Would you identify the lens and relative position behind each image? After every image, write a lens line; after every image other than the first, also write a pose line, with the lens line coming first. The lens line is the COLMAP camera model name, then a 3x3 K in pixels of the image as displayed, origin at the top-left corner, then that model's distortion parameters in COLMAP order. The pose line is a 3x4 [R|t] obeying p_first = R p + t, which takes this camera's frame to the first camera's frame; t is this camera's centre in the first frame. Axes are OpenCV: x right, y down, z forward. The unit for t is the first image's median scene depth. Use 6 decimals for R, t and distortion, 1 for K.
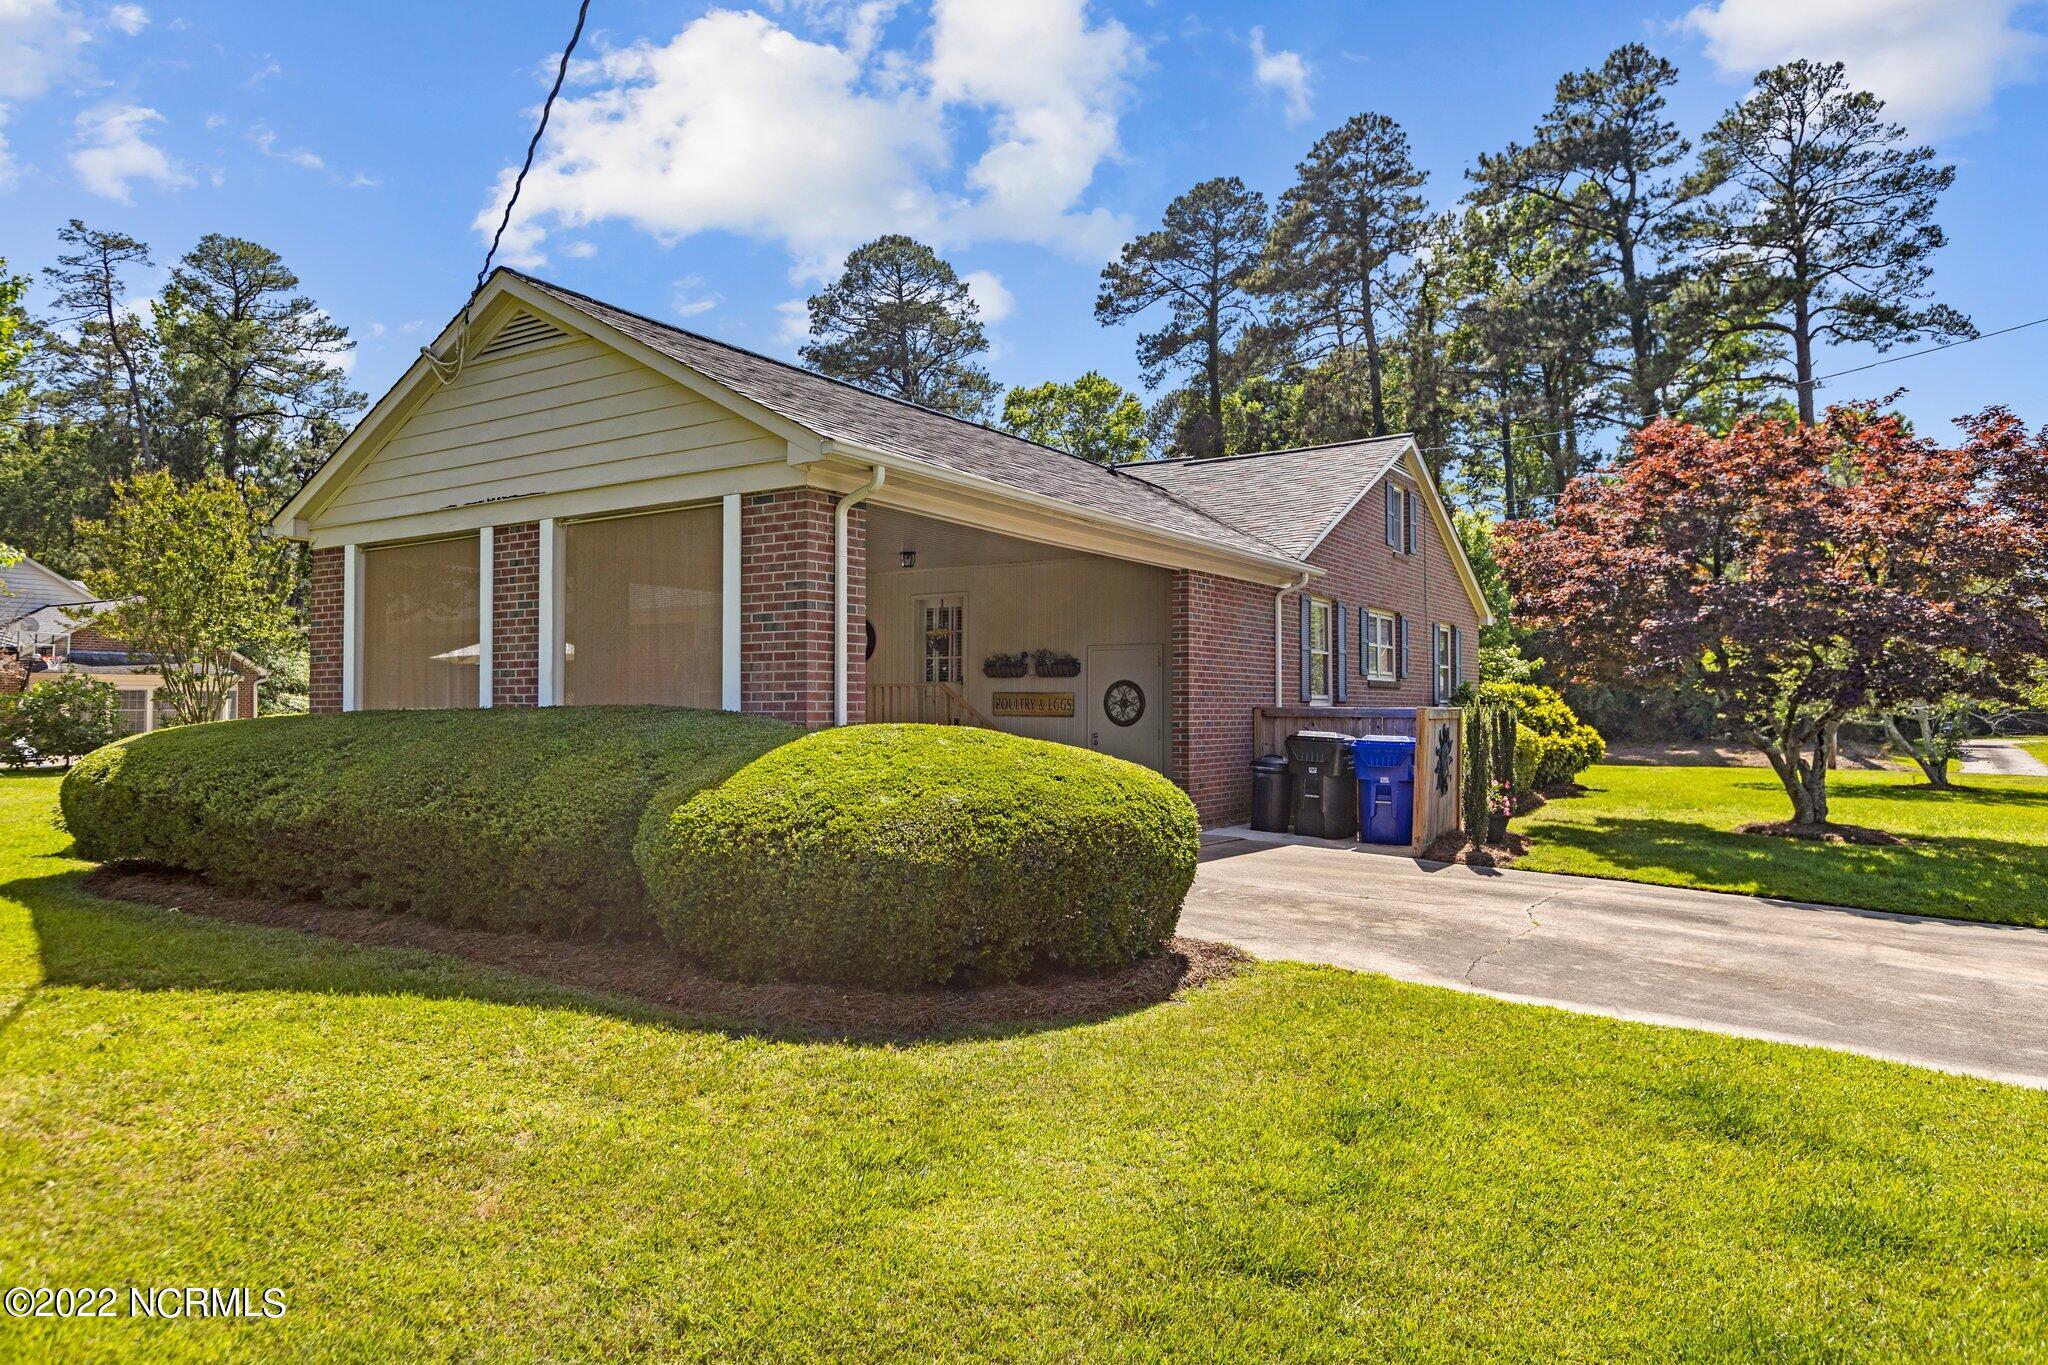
lens RADIAL K [[1294.7, 0, 1024.0], [0, 1294.7, 682.5], [0, 0, 1]] dist [0.002380, -0.000550]
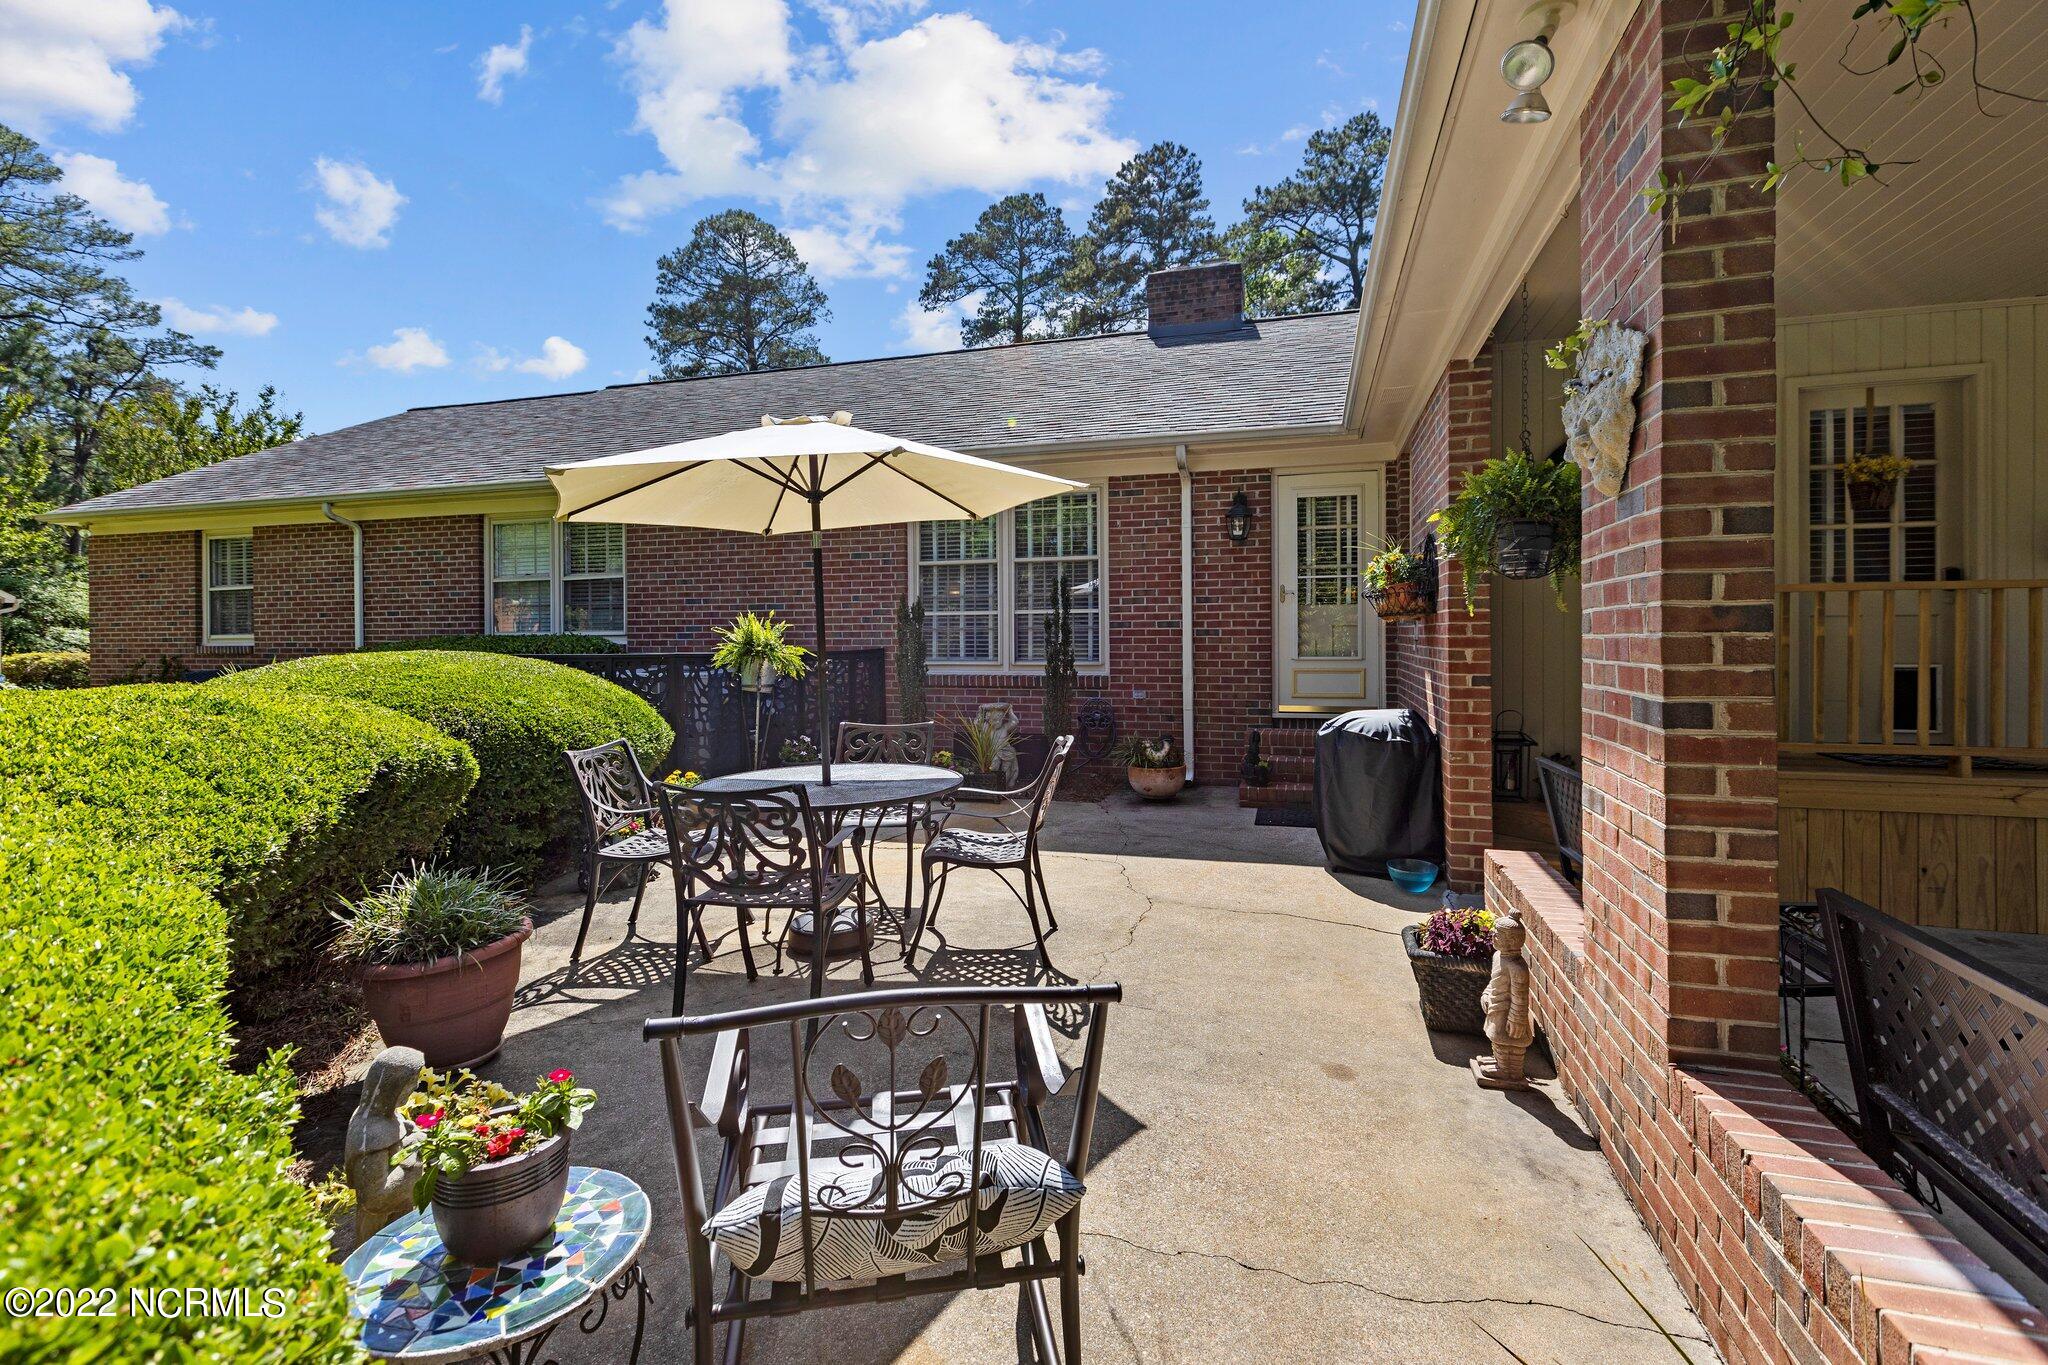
lens RADIAL K [[919.8, 0, 1021.0], [0, 919.8, 641.1], [0, 0, 1]] dist [0.000765, 0.000834]
pose [[0.960894, -0.007653, 0.276810, -0.106077], [0.000774, 0.999688, 0.024951, 0.002654], [-0.276915, -0.023761, 0.960601, 0.204419]]
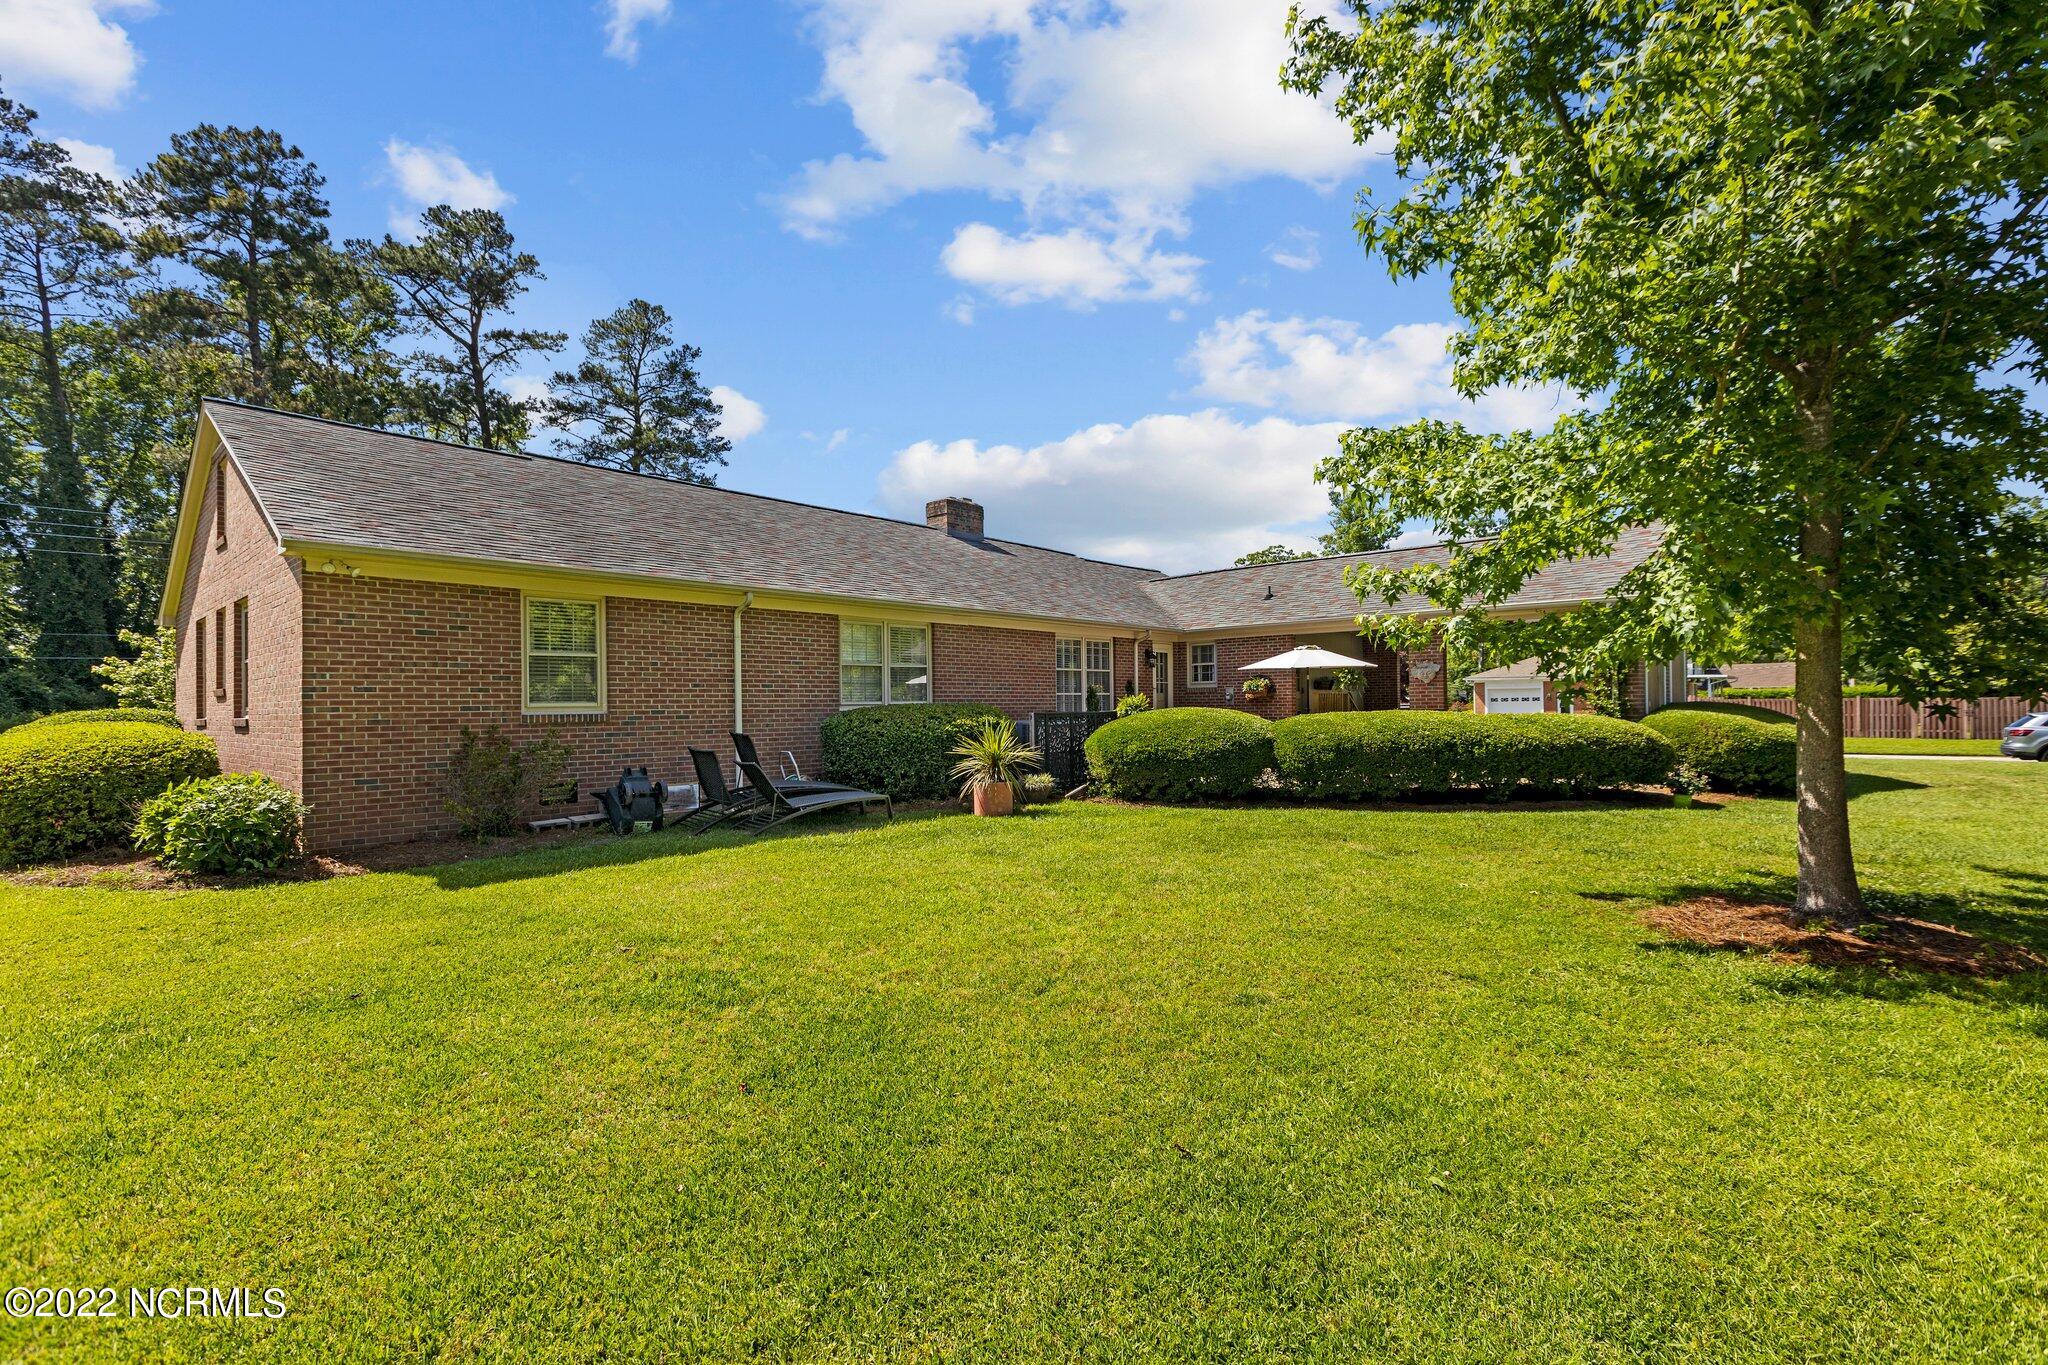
lens RADIAL K [[925.8, 0, 1020.9], [0, 925.8, 708.4], [0, 0, 1]] dist [-0.003242, -0.000776]
pose [[0.154355, -0.001940, 0.988014, -0.355933], [-0.005678, 0.999980, 0.002850, 0.005789], [-0.987999, -0.006050, 0.154341, 0.305306]]
